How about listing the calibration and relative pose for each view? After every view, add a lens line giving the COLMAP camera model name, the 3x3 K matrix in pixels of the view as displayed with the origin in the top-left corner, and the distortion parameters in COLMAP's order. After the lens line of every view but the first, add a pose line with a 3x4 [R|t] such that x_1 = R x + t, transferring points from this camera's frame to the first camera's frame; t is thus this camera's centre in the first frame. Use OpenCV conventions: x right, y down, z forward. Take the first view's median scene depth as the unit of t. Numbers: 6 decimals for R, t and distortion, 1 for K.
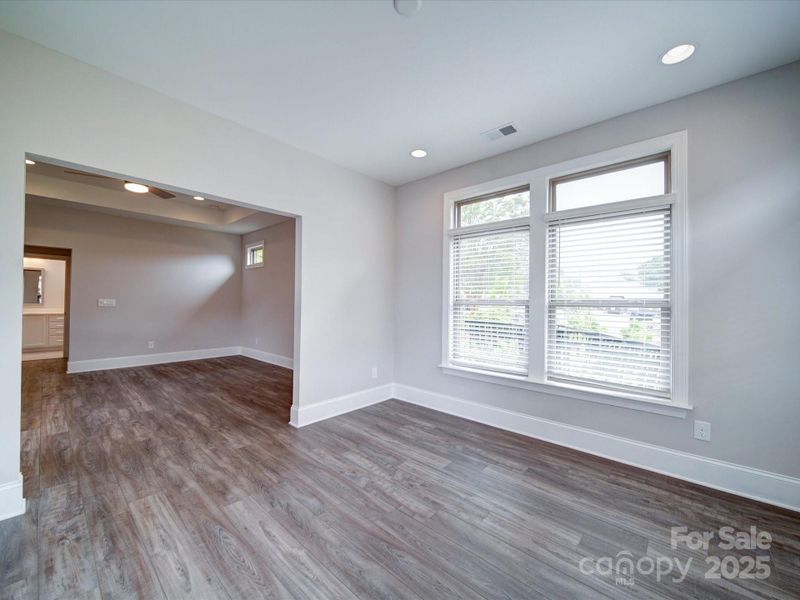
lens RADIAL K [[319.4, 0, 399.2], [0, 319.4, 299.3], [0, 0, 1]] dist [-0.001334, -0.000635]
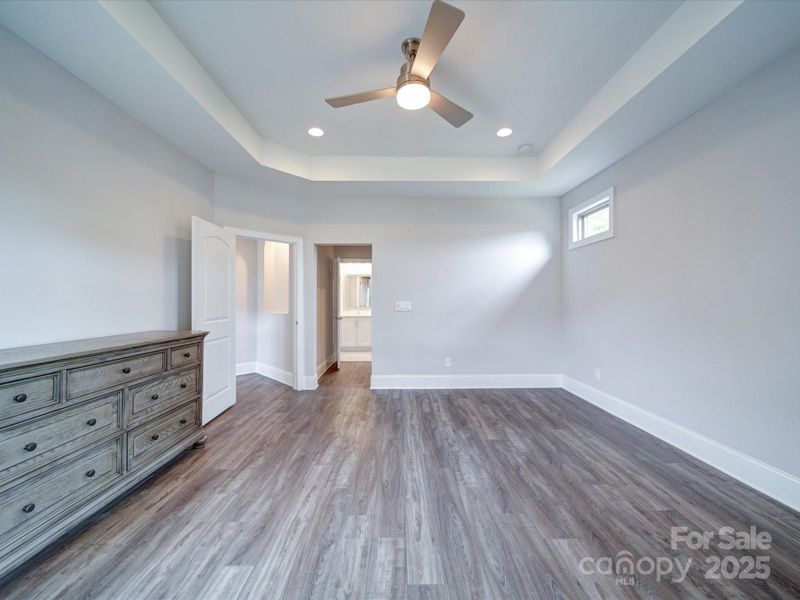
lens RADIAL K [[319.4, 0, 403.1], [0, 319.4, 297.7], [0, 0, 1]] dist [-0.001334, -0.000635]
pose [[0.680721, -0.019591, -0.732281, -0.285467], [0.016649, 0.999798, -0.011271, -0.000999], [0.732353, -0.004520, 0.680910, 0.396376]]
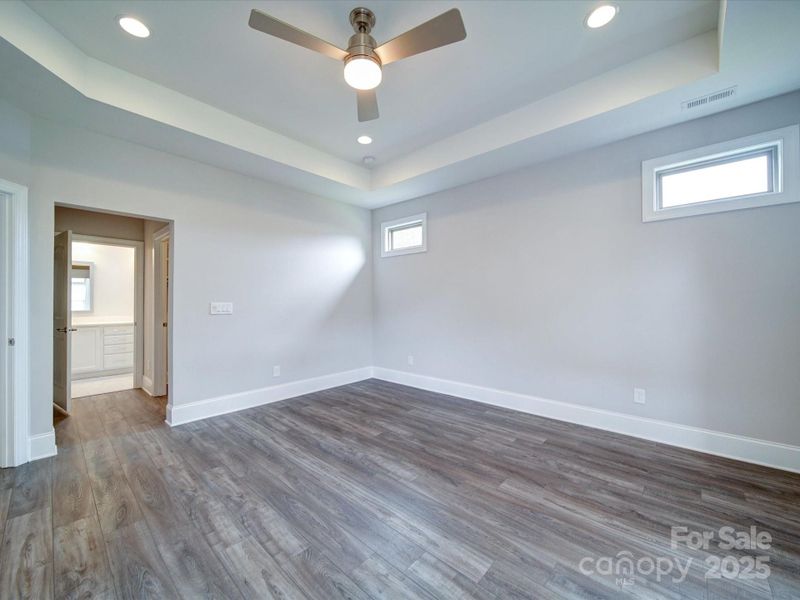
lens RADIAL K [[319.4, 0, 399.4], [0, 319.4, 297.4], [0, 0, 1]] dist [-0.001334, -0.000635]
pose [[0.999886, -0.014185, -0.005090, -0.497251], [0.014159, 0.999886, -0.005173, -0.001299], [0.005163, 0.005100, 0.999974, 0.328111]]
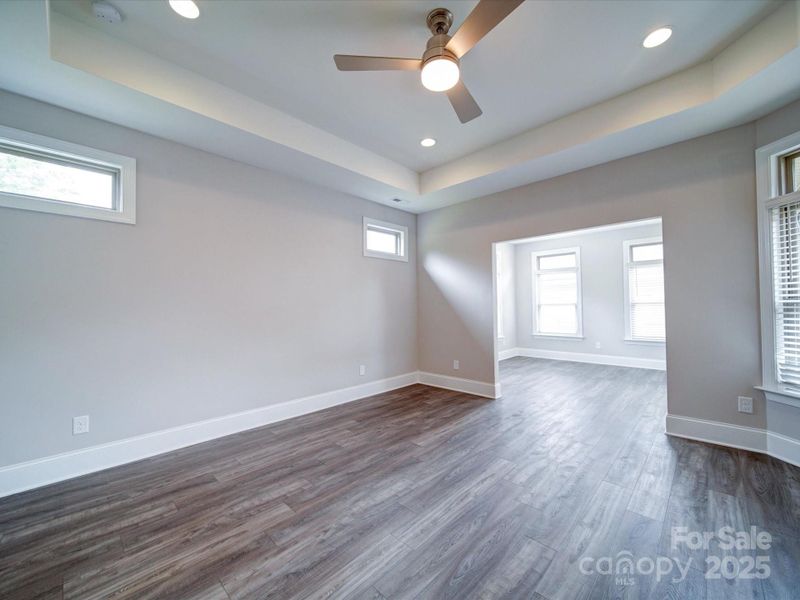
lens RADIAL K [[319.4, 0, 404.0], [0, 319.4, 297.7], [0, 0, 1]] dist [-0.001334, -0.000635]
pose [[0.034506, 0.017761, 0.999247, -0.843628], [0.003750, 0.999833, -0.017901, -0.001330], [-0.999397, 0.004364, 0.034433, 0.671530]]
